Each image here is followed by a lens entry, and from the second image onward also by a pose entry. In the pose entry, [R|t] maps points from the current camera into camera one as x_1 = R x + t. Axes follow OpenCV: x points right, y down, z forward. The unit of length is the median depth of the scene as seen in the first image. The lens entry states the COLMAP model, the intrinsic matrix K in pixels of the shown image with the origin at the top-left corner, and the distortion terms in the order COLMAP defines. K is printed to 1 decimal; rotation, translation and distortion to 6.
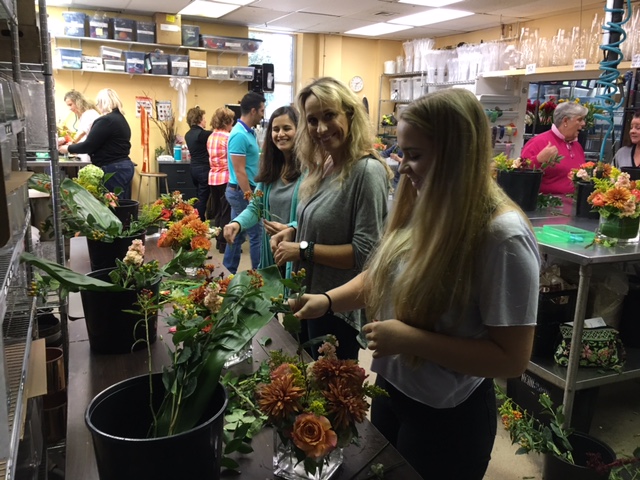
lens RADIAL K [[540.4, 0, 320.0], [0, 540.4, 240.0], [0, 0, 1]] dist [0.081187, -0.109941]
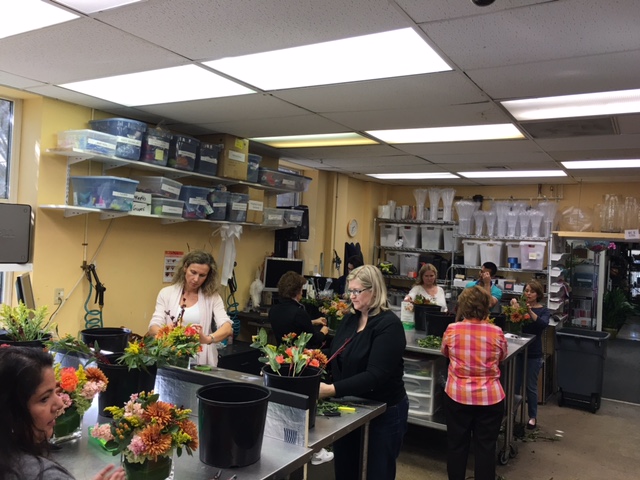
lens RADIAL K [[540.4, 0, 320.0], [0, 540.4, 240.0], [0, 0, 1]] dist [0.081187, -0.109941]
pose [[0.831804, 0.007623, 0.555018, -0.563896], [0.103164, 0.980361, -0.168076, -0.159186], [-0.545399, 0.197064, 0.814681, 0.408240]]
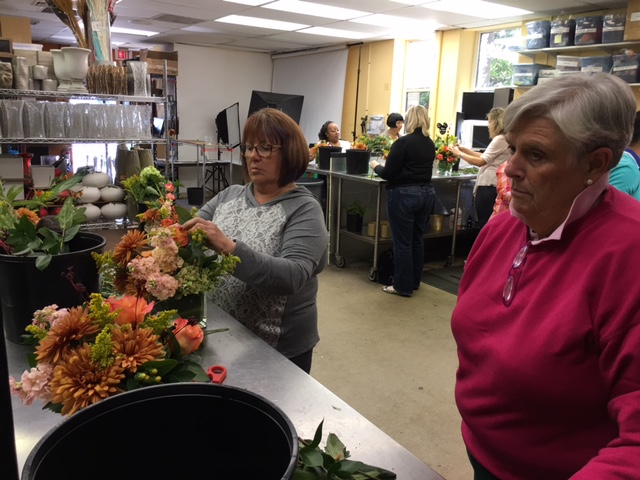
lens RADIAL K [[540.4, 0, 320.0], [0, 540.4, 240.0], [0, 0, 1]] dist [0.081187, -0.109941]
pose [[0.188573, 0.195499, -0.962403, 0.373455], [-0.242323, 0.958946, 0.147316, -0.116866], [0.951693, 0.205432, 0.228205, 0.505485]]
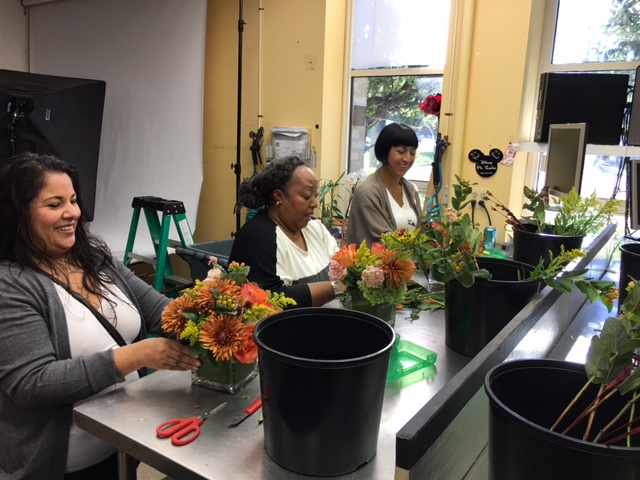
lens RADIAL K [[540.4, 0, 320.0], [0, 540.4, 240.0], [0, 0, 1]] dist [0.081187, -0.109941]
pose [[0.507417, 0.166453, -0.845471, -0.323593], [-0.203638, 0.976538, 0.070042, -0.170485], [0.837293, 0.136629, 0.529408, 0.601866]]
